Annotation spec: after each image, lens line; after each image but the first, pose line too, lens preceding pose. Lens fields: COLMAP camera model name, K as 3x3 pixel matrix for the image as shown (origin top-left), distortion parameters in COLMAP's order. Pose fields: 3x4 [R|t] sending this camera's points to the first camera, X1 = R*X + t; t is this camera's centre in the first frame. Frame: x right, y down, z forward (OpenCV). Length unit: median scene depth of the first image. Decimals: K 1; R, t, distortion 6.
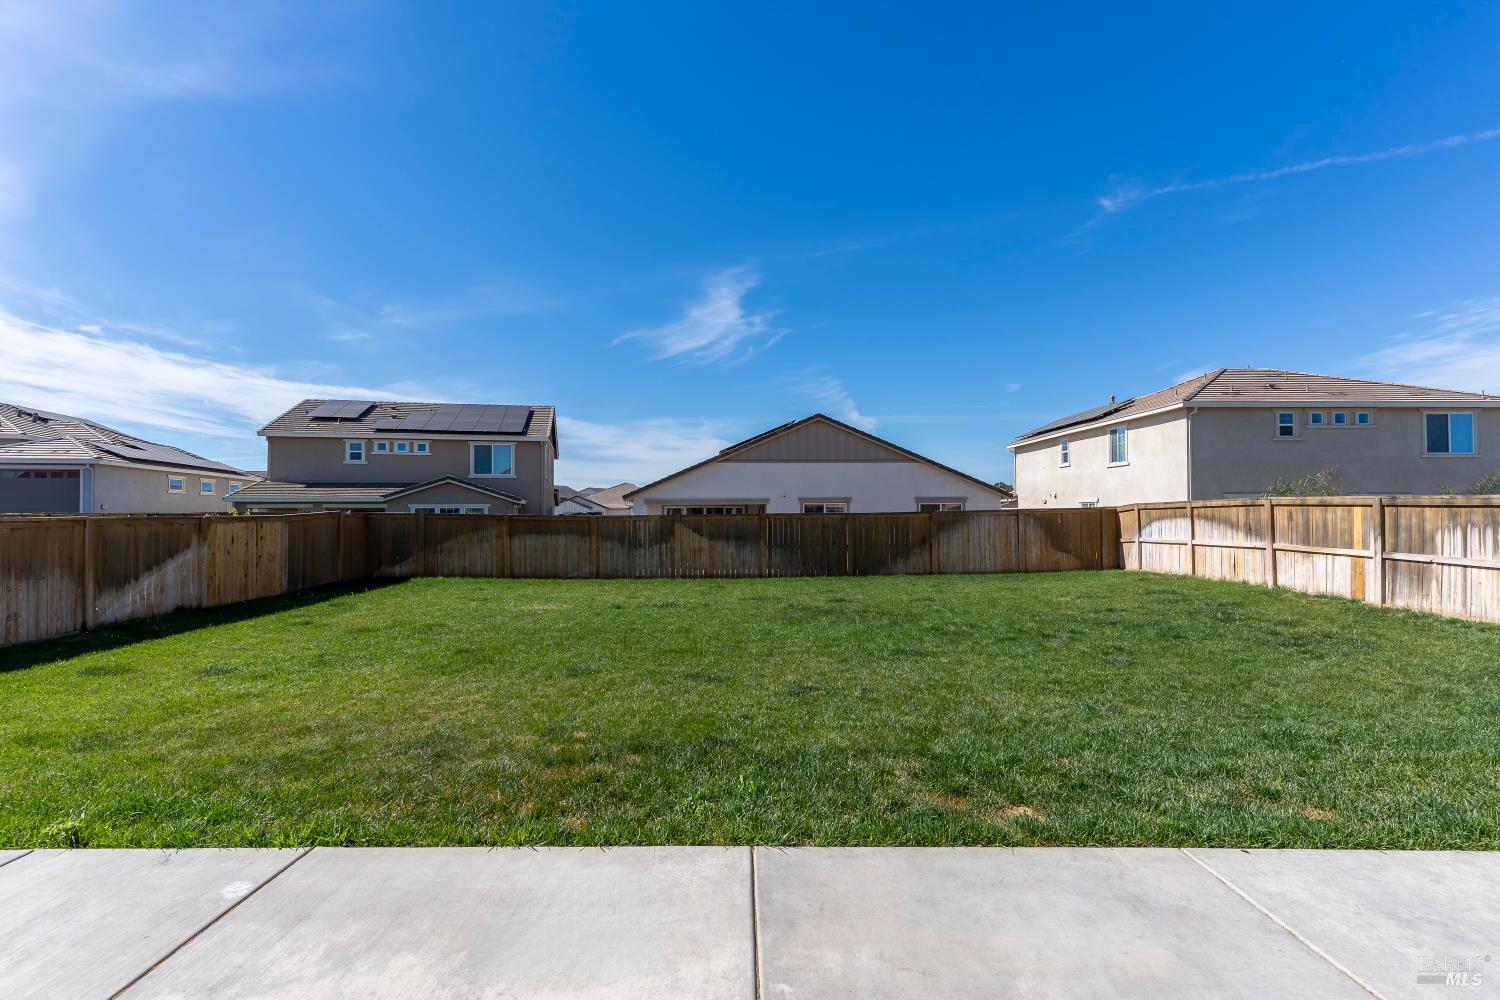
lens RADIAL K [[717.9, 0, 729.1], [0, 717.9, 517.1], [0, 0, 1]] dist [0.004846, 0.002086]
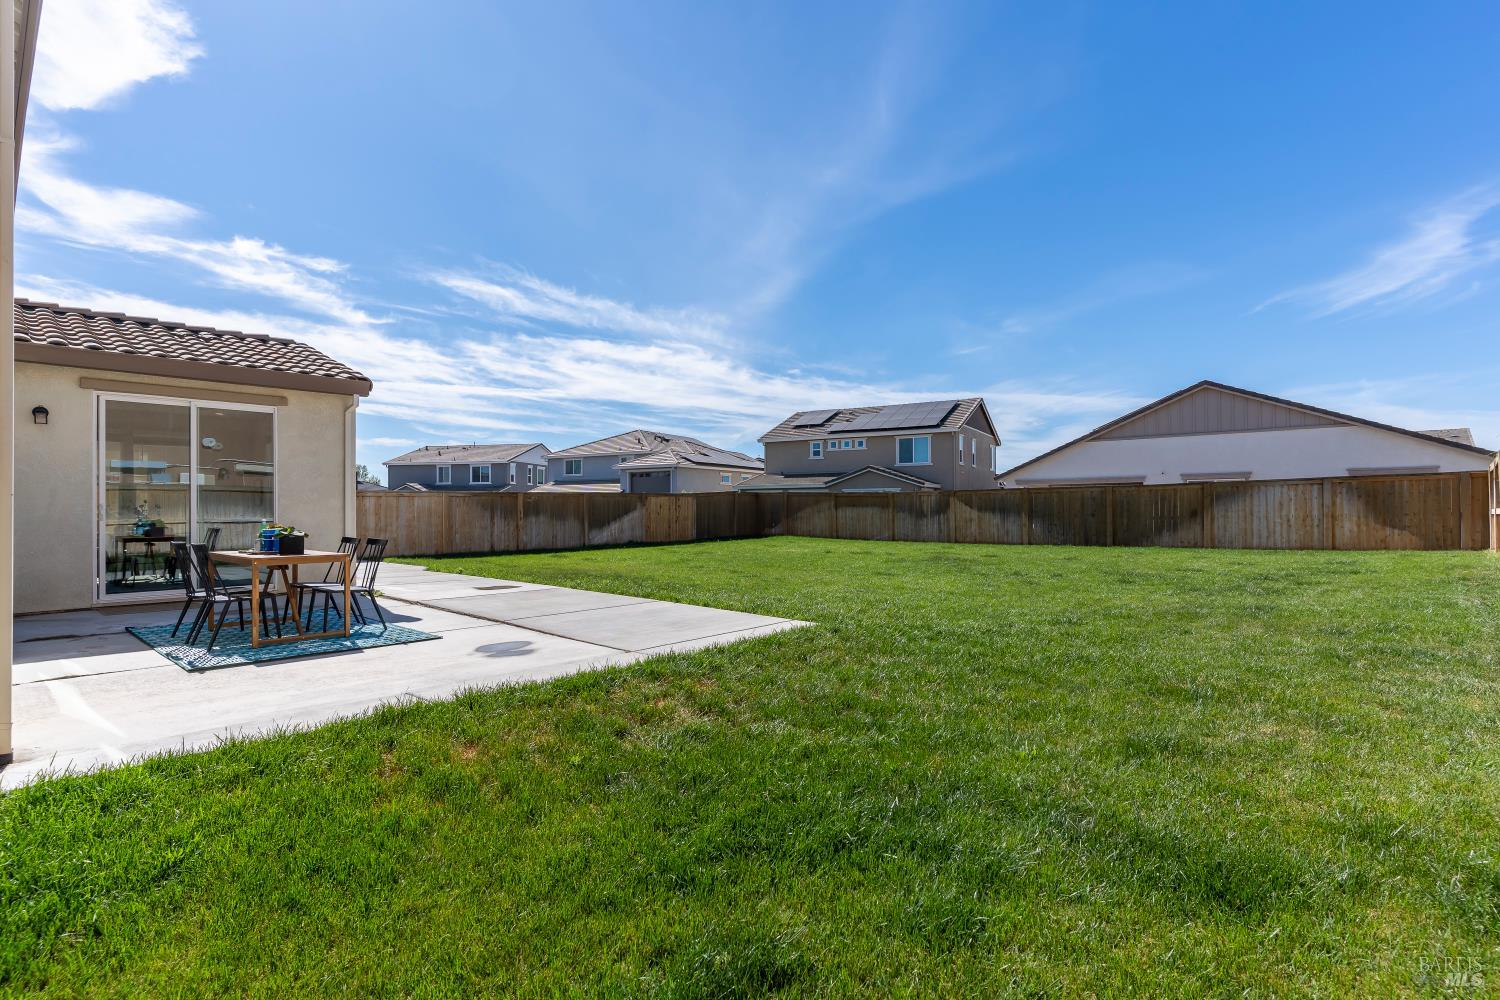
lens RADIAL K [[717.9, 0, 734.9], [0, 717.9, 502.4], [0, 0, 1]] dist [0.004846, 0.002086]
pose [[0.736518, -0.004424, -0.676403, 0.468730], [0.000685, 0.999983, -0.005794, 0.023415], [0.676417, 0.003805, 0.736509, -0.127926]]
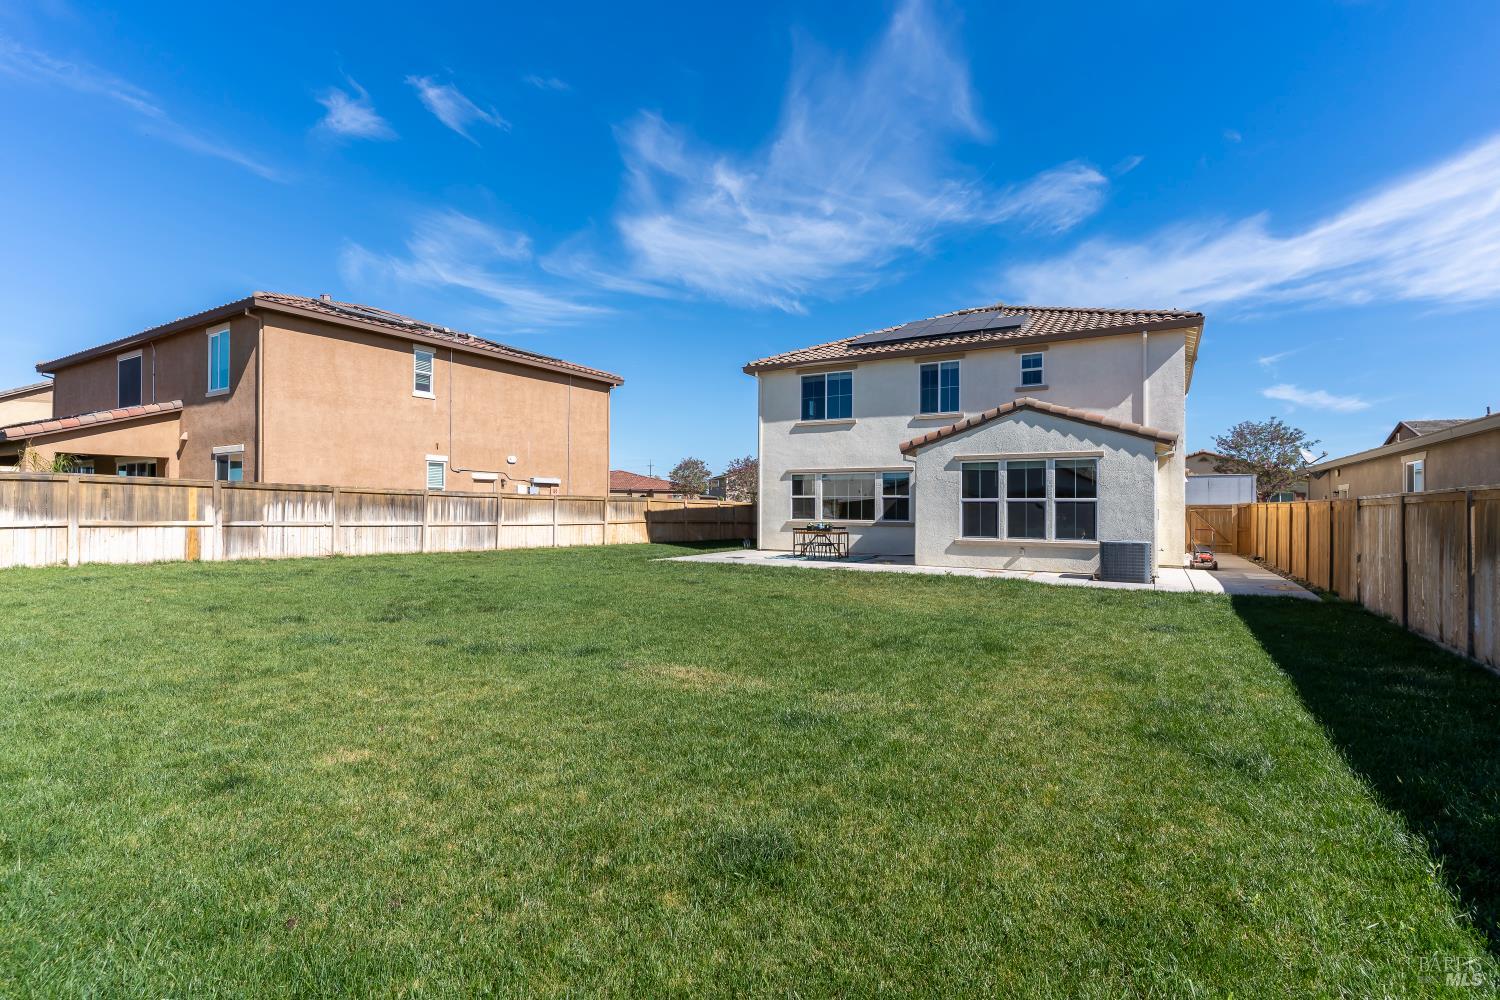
lens RADIAL K [[717.9, 0, 734.5], [0, 717.9, 488.5], [0, 0, 1]] dist [0.004846, 0.002086]
pose [[-0.857244, 0.011611, 0.514779, -0.370393], [-0.002704, 0.999630, -0.027050, 0.011808], [-0.514903, -0.024580, -0.856896, 0.967612]]
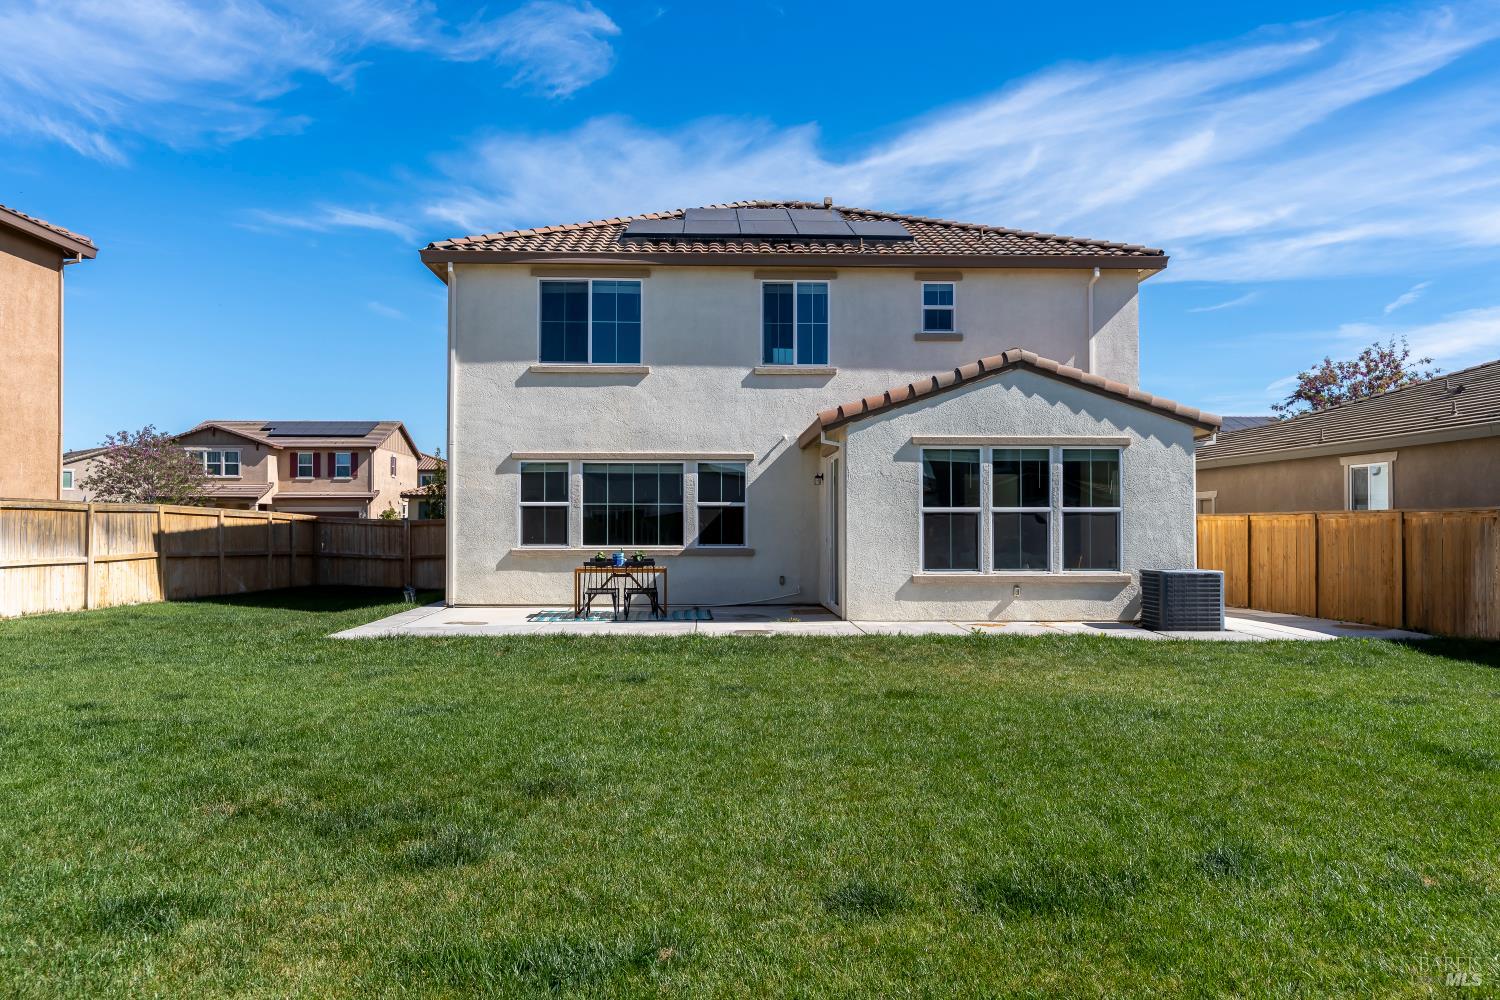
lens RADIAL K [[1212.9, 0, 735.2], [0, 1212.9, 509.5], [0, 0, 1]] dist [-0.001469, 0.013506]
pose [[-0.999488, 0.002342, -0.031915, 0.009676], [0.002823, 0.999883, -0.015019, 0.014329], [0.031876, -0.015102, -0.999378, 0.974282]]
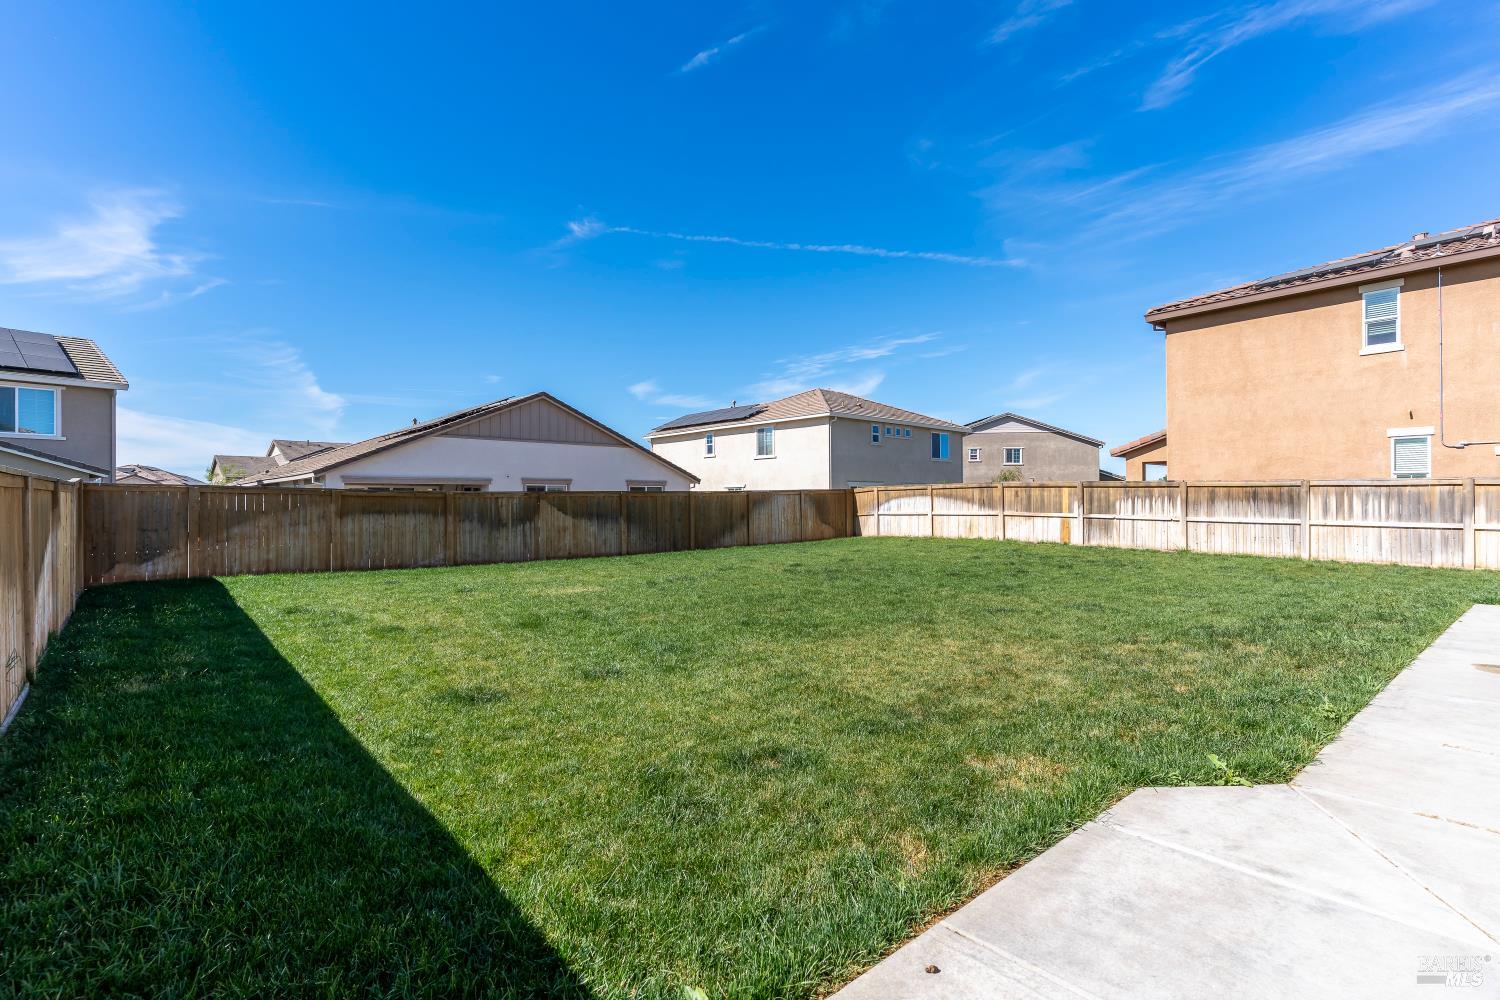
lens RADIAL K [[717.9, 0, 710.0], [0, 717.9, 479.2], [0, 0, 1]] dist [0.004846, 0.002086]
pose [[0.762352, 0.021400, 0.646808, -0.501477], [0.002337, 0.999356, -0.035819, 0.014725], [-0.647158, 0.028818, 0.761811, 0.157610]]
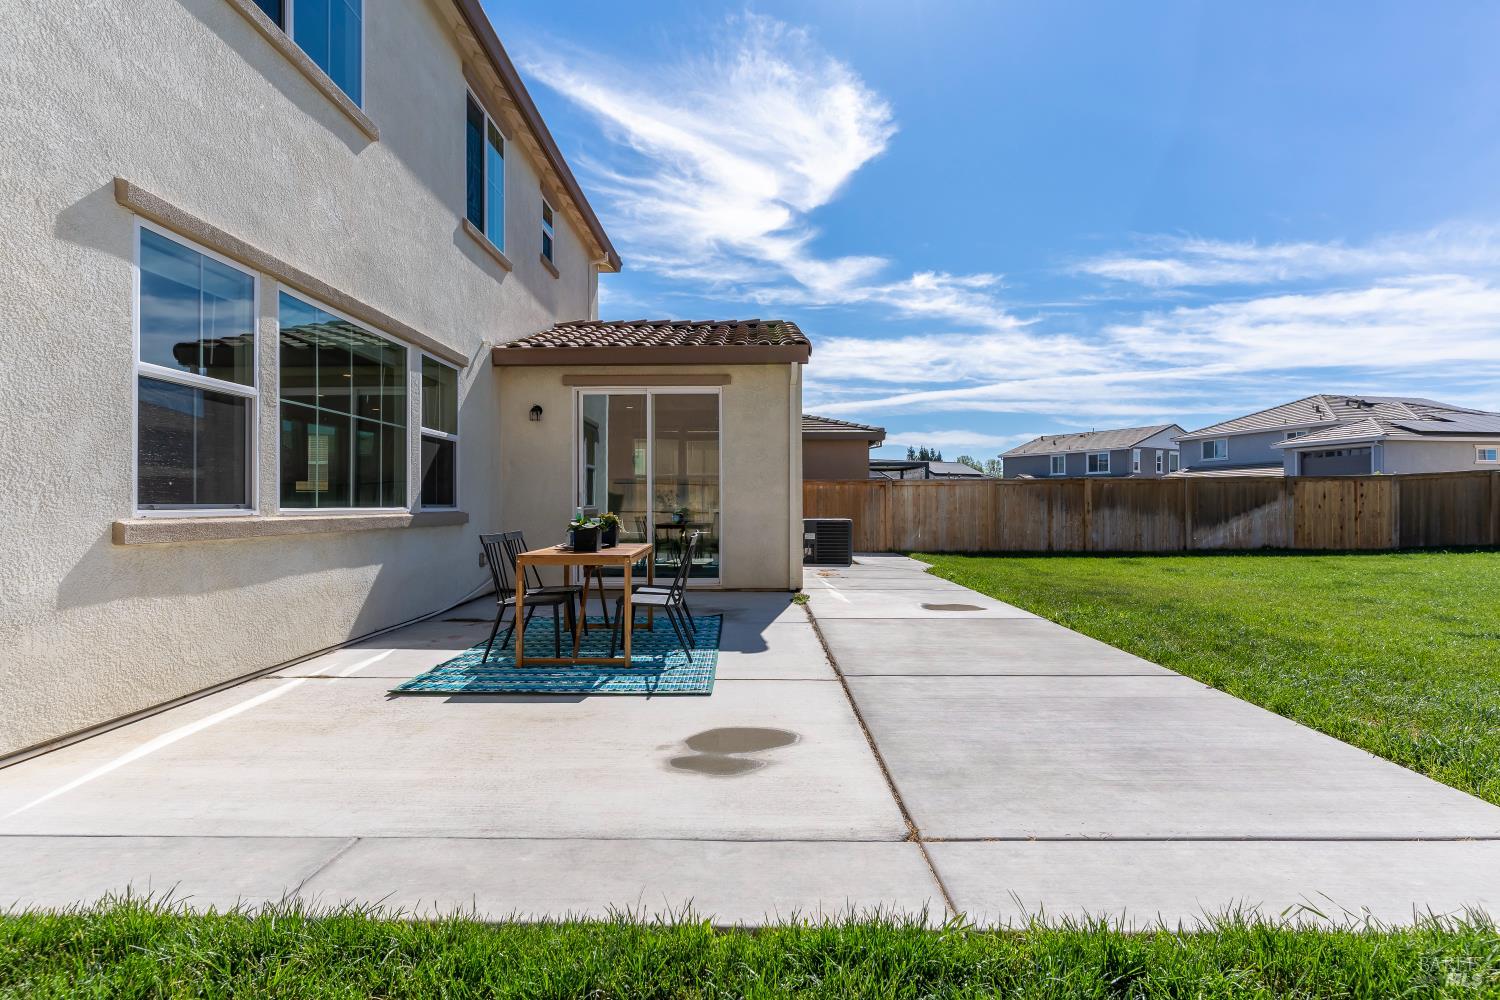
lens RADIAL K [[717.9, 0, 754.2], [0, 717.9, 504.8], [0, 0, 1]] dist [0.004846, 0.002086]
pose [[0.005645, 0.004862, -0.999972, 0.356593], [0.003118, 0.999983, 0.004880, 0.027845], [0.999979, -0.003146, 0.005630, 0.046688]]
